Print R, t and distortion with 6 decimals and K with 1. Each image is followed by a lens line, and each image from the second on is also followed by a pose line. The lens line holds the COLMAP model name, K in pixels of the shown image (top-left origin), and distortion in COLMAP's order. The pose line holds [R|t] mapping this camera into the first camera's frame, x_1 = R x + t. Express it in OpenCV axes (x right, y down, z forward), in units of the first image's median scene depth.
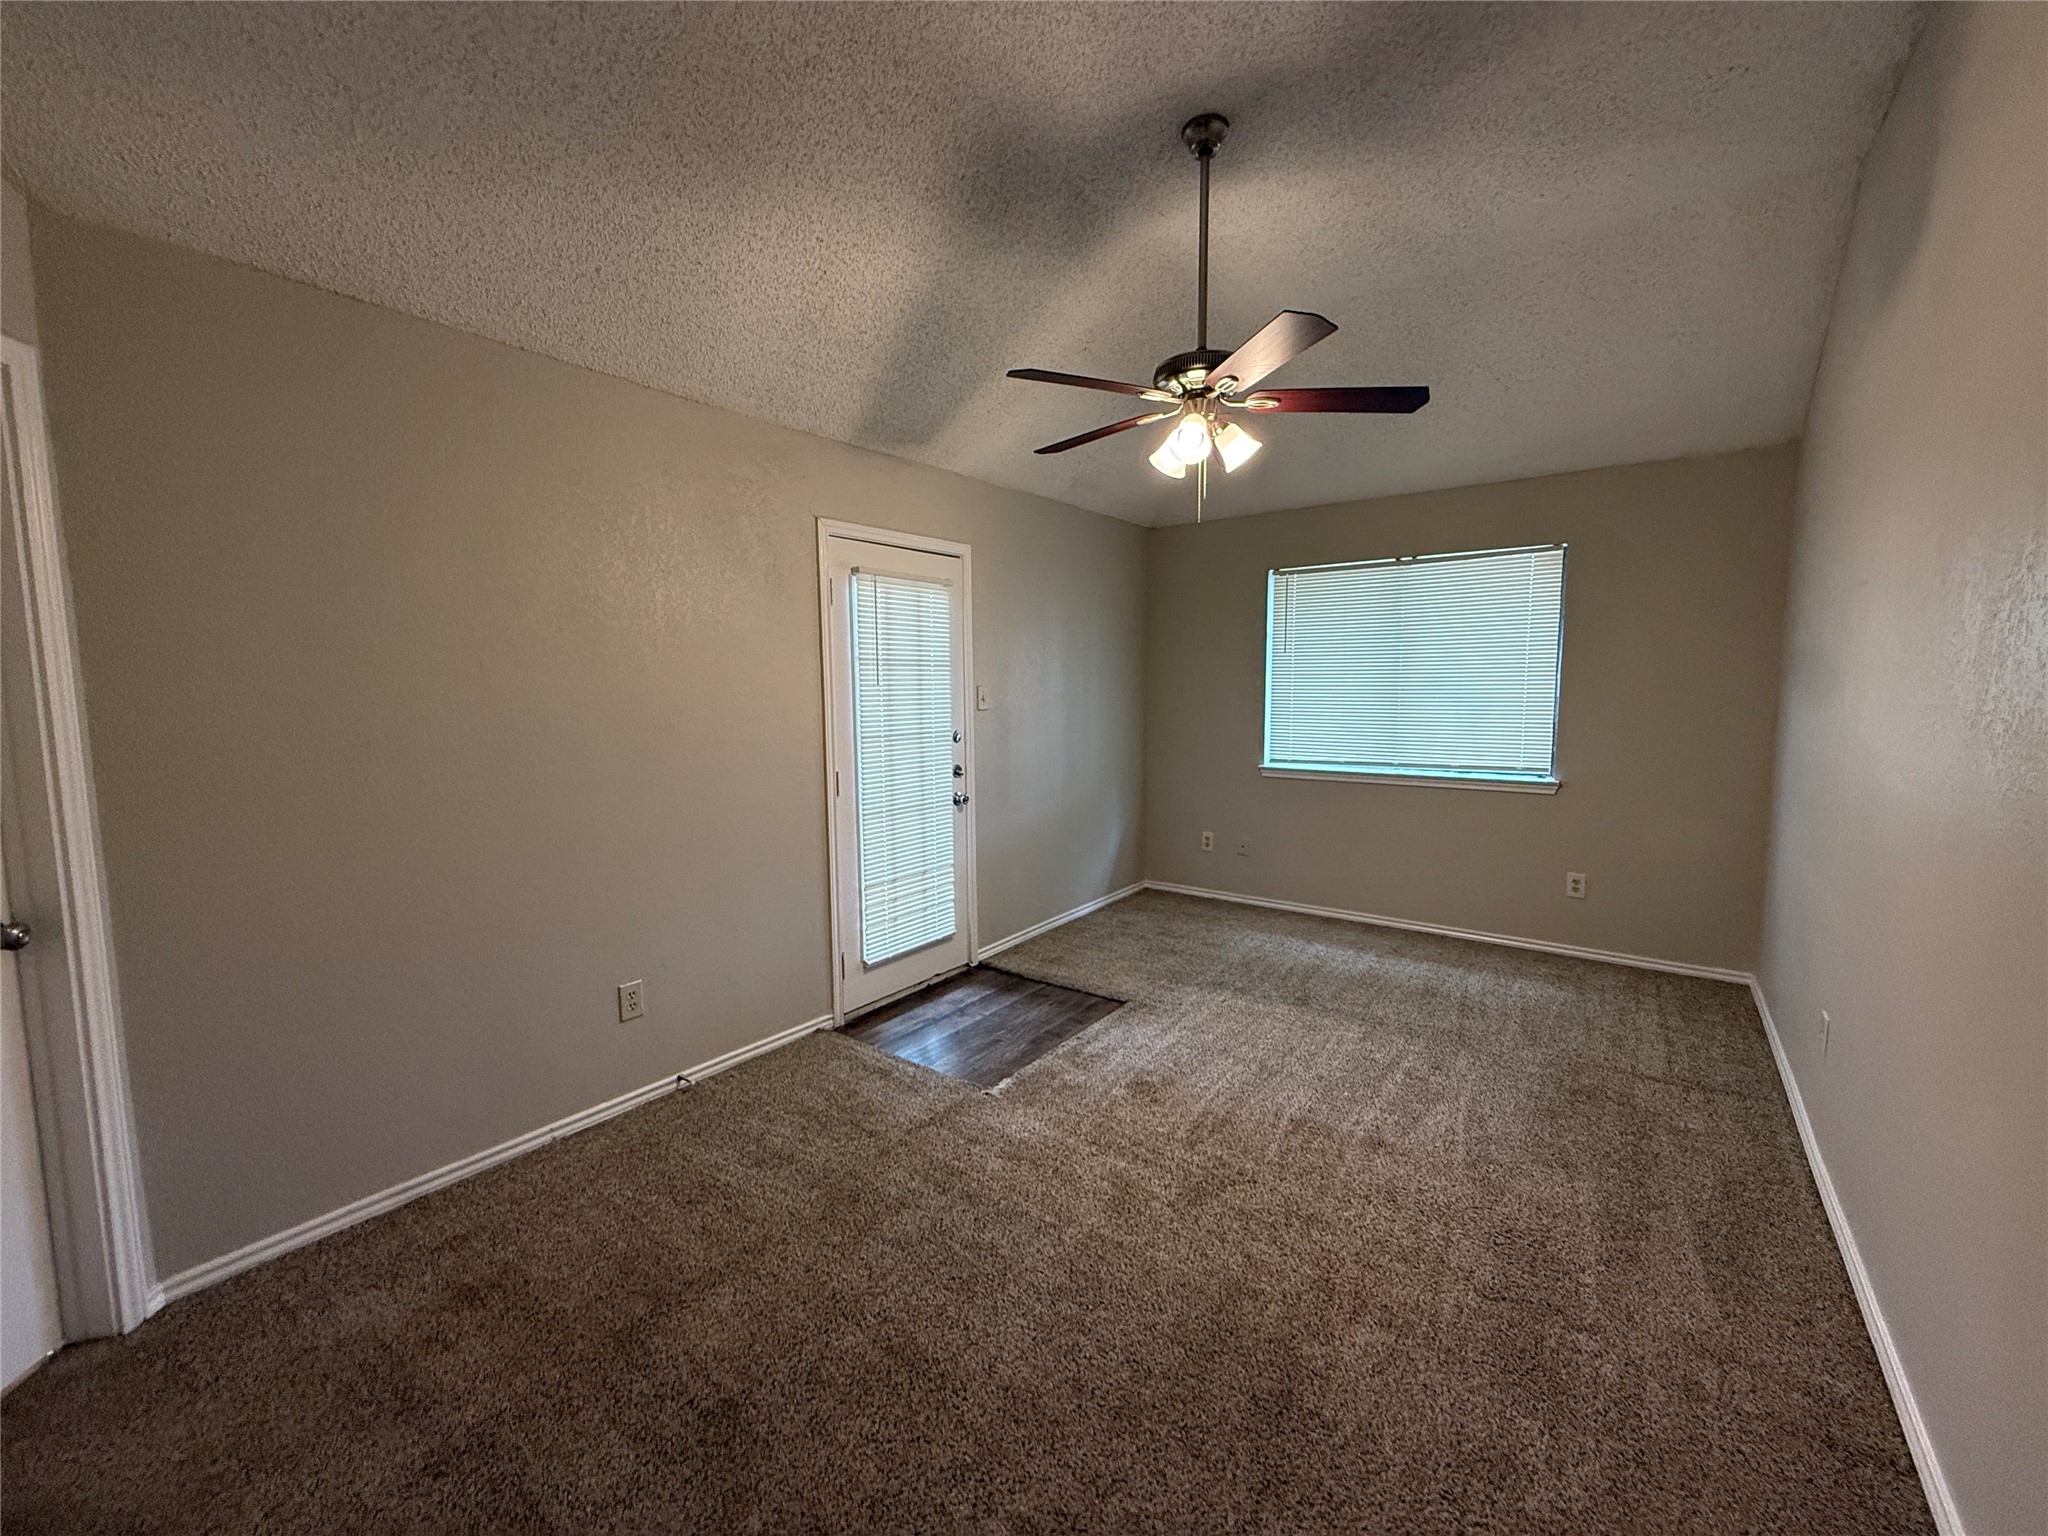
lens RADIAL K [[813.0, 0, 1023.1], [0, 813.0, 765.1], [0, 0, 1]] dist [0.000283, -0.000191]
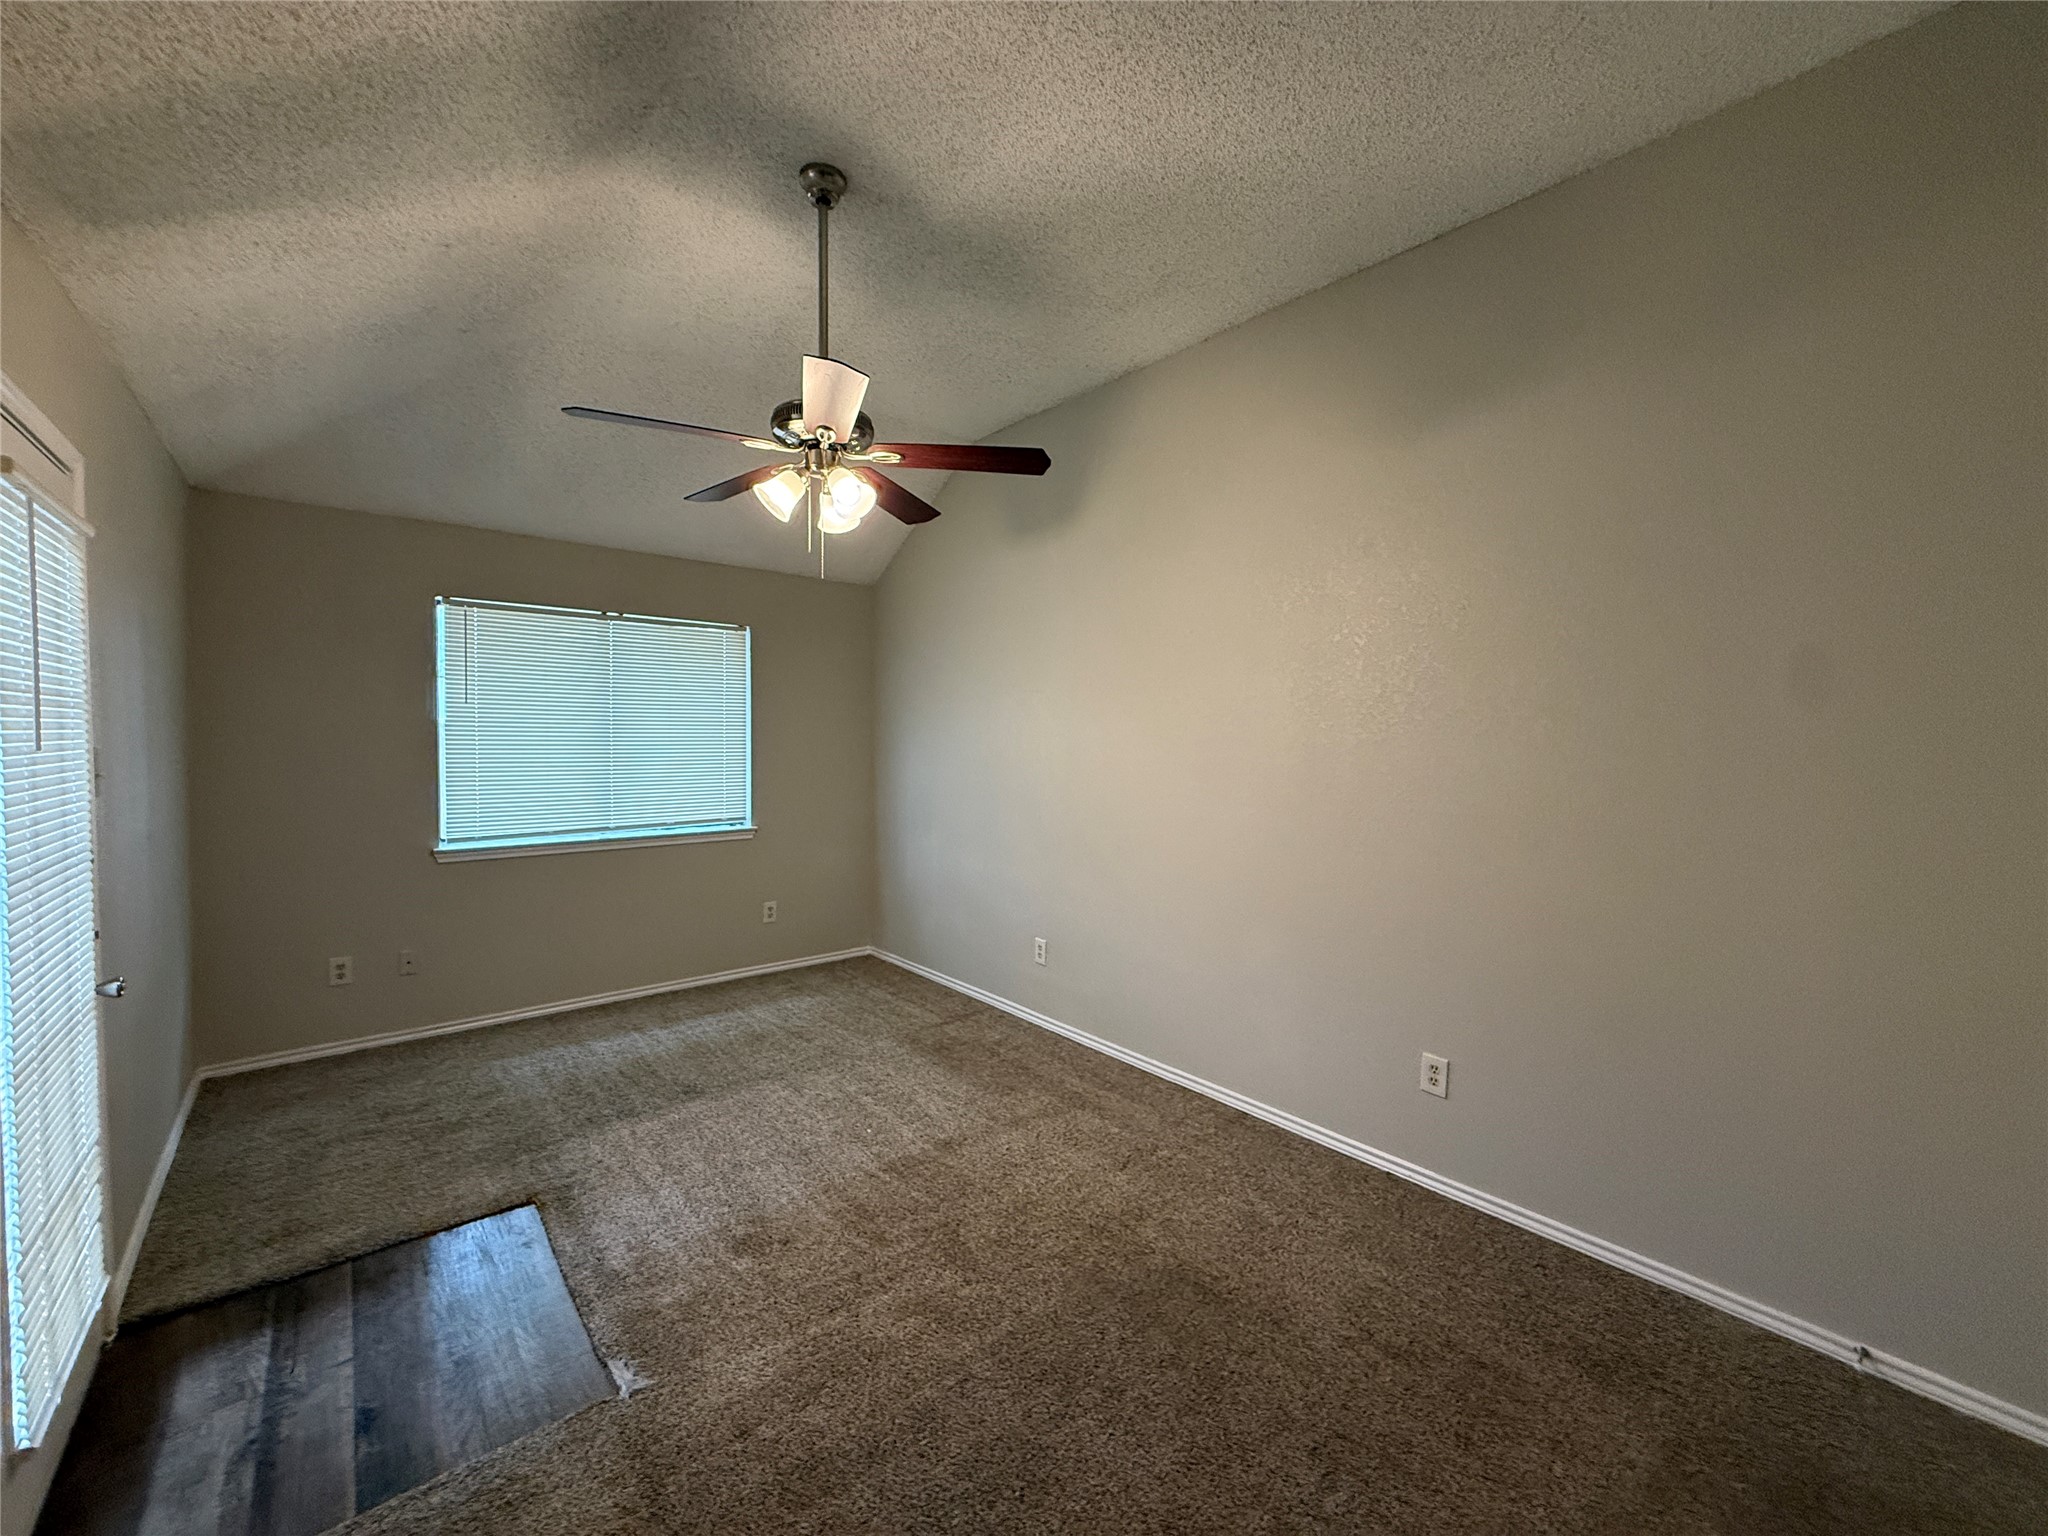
lens RADIAL K [[813.0, 0, 1022.3], [0, 813.0, 763.0], [0, 0, 1]] dist [0.000283, -0.000191]
pose [[0.224564, -0.022424, 0.974201, -0.411217], [0.086660, 0.996234, 0.002955, -0.043649], [-0.970598, 0.083761, 0.225662, 0.367477]]
